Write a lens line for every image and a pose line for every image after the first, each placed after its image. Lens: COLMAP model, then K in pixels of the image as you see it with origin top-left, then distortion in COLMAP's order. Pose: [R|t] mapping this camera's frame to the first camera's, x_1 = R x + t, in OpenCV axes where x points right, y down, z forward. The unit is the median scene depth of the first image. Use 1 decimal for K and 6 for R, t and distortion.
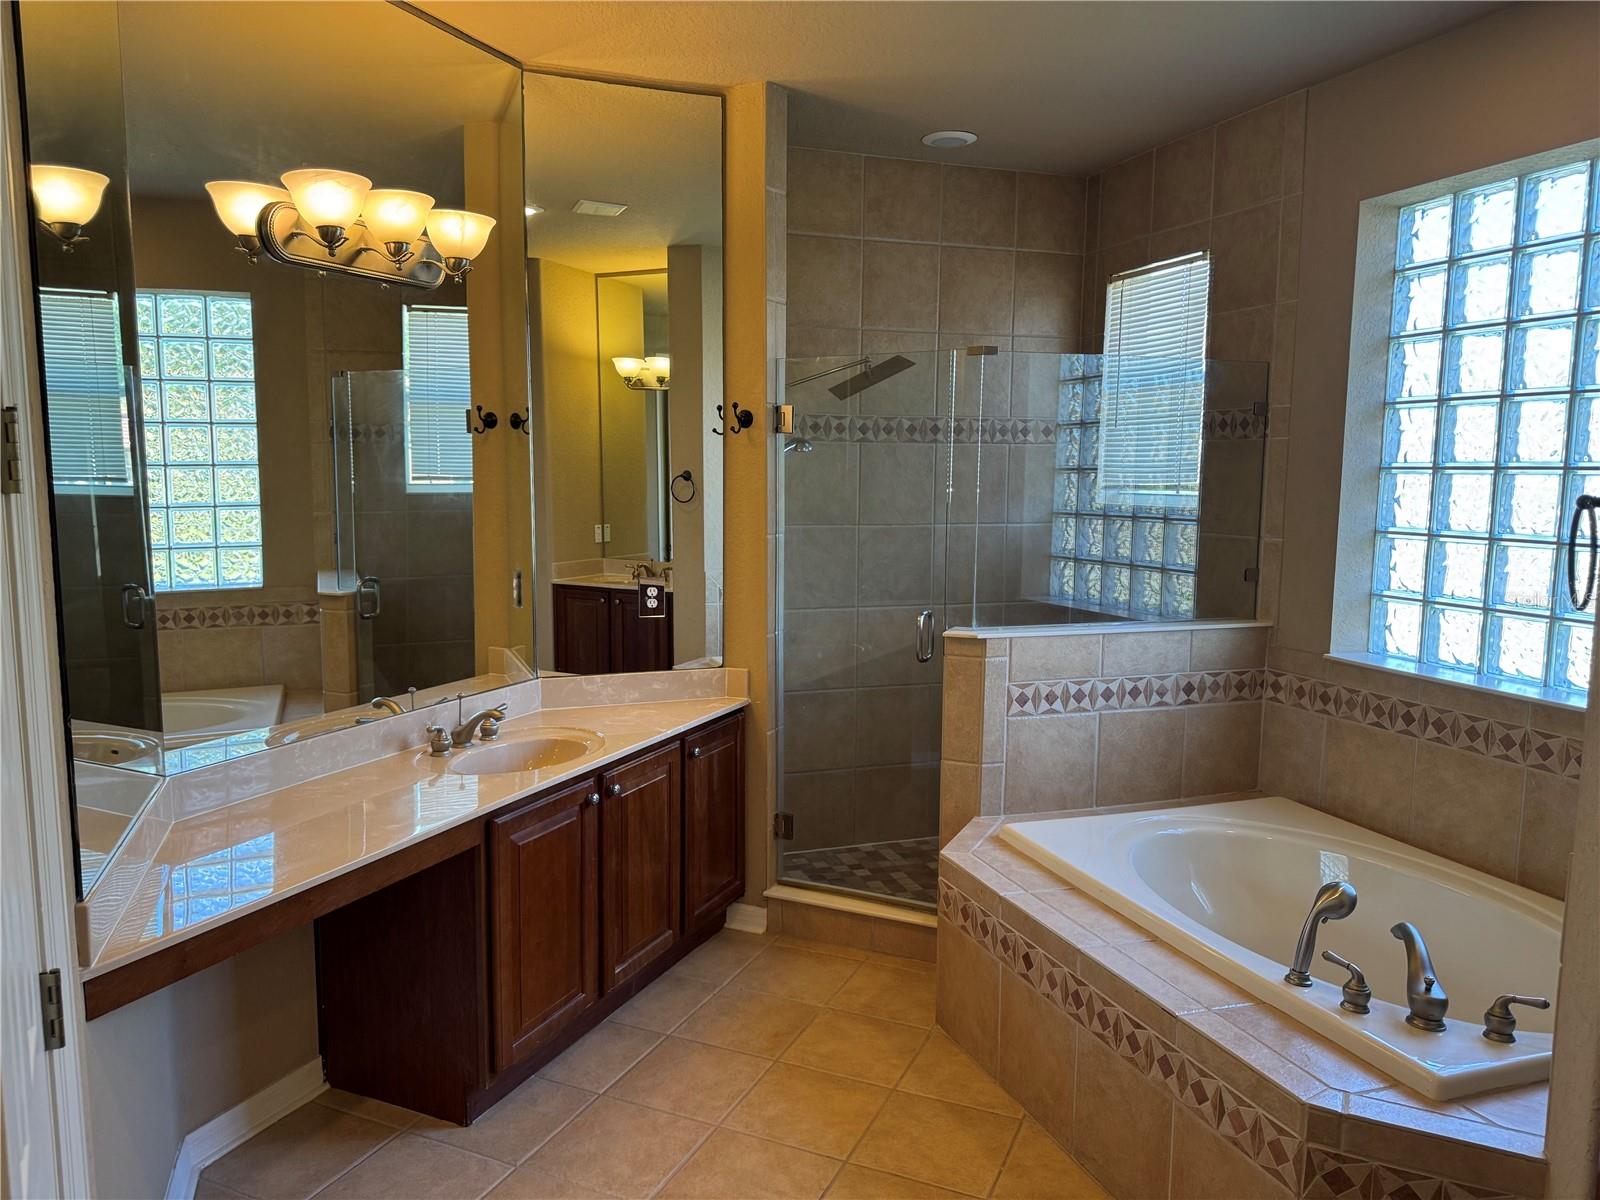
lens RADIAL K [[1124.8, 0, 803.8], [0, 1124.8, 603.1], [0, 0, 1]] dist [0.056653, -0.069429]
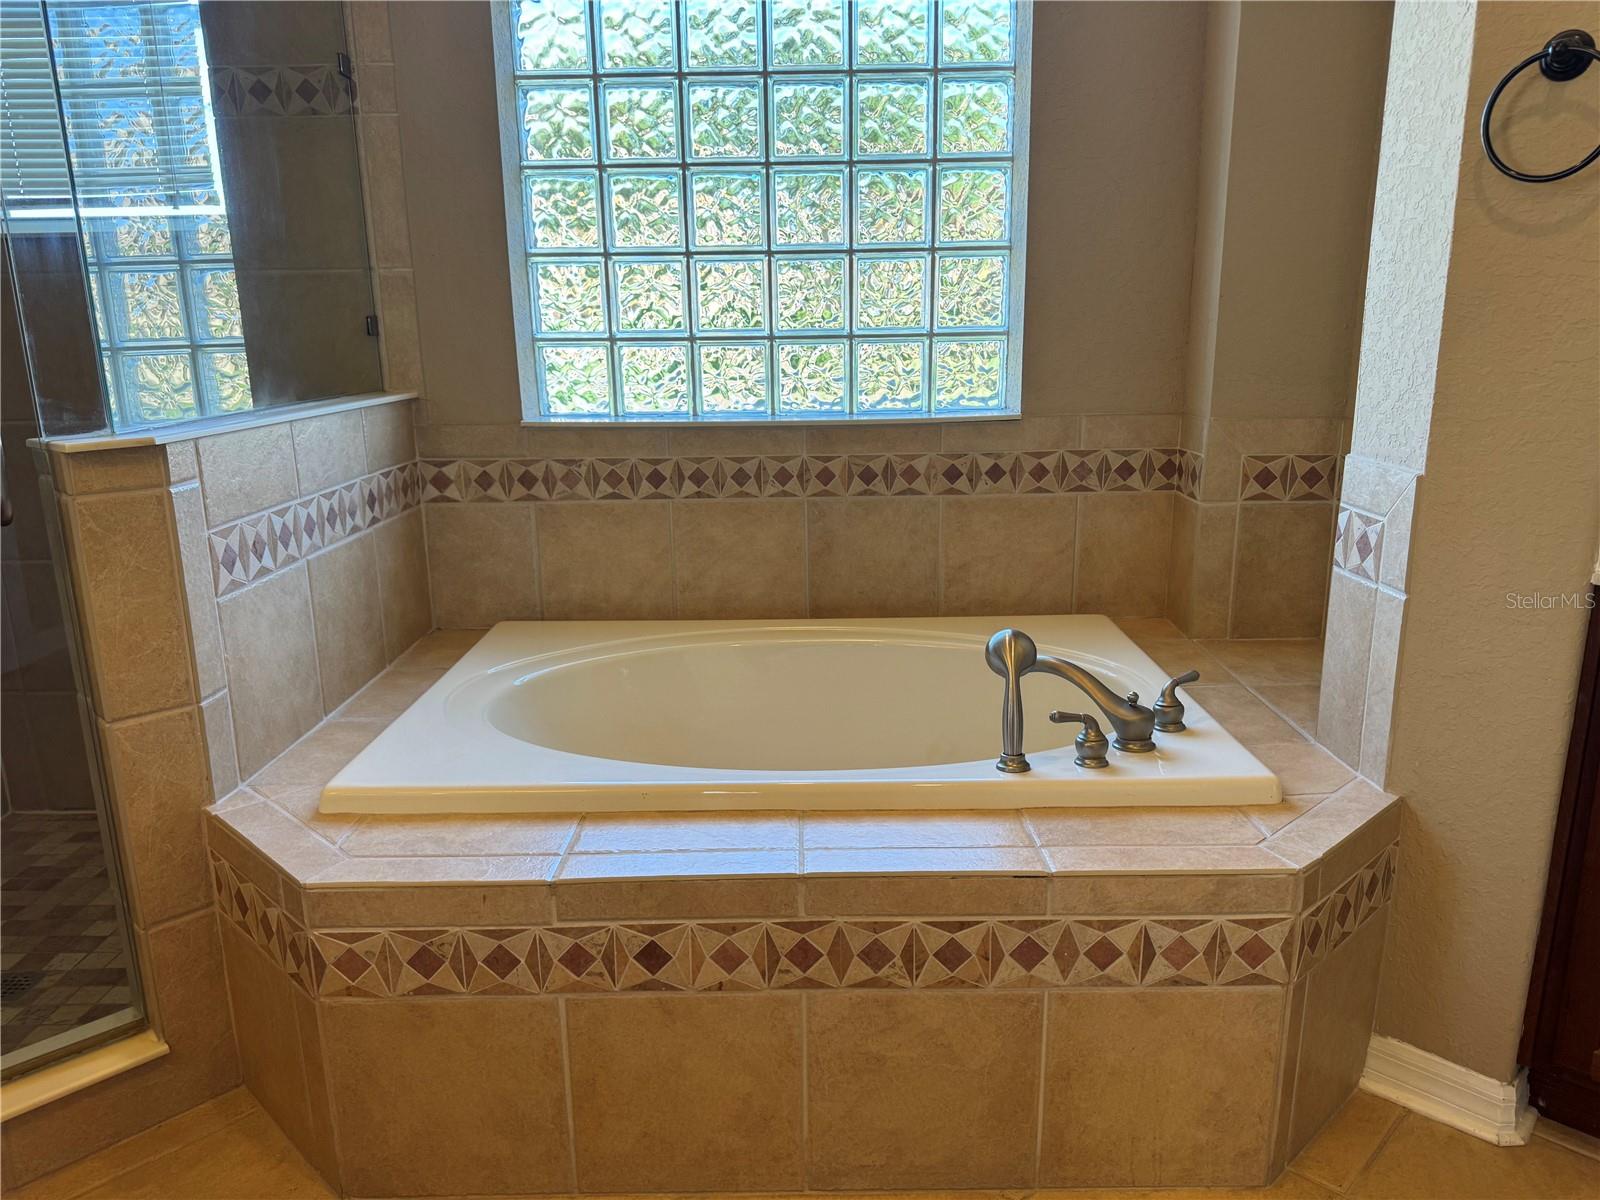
lens RADIAL K [[1124.8, 0, 803.5], [0, 1124.8, 601.5], [0, 0, 1]] dist [0.056653, -0.069429]
pose [[0.350174, -0.238330, 0.905857, -0.207789], [0.124983, 0.970330, 0.206978, 0.032125], [-0.928309, 0.040738, 0.369572, 0.611919]]
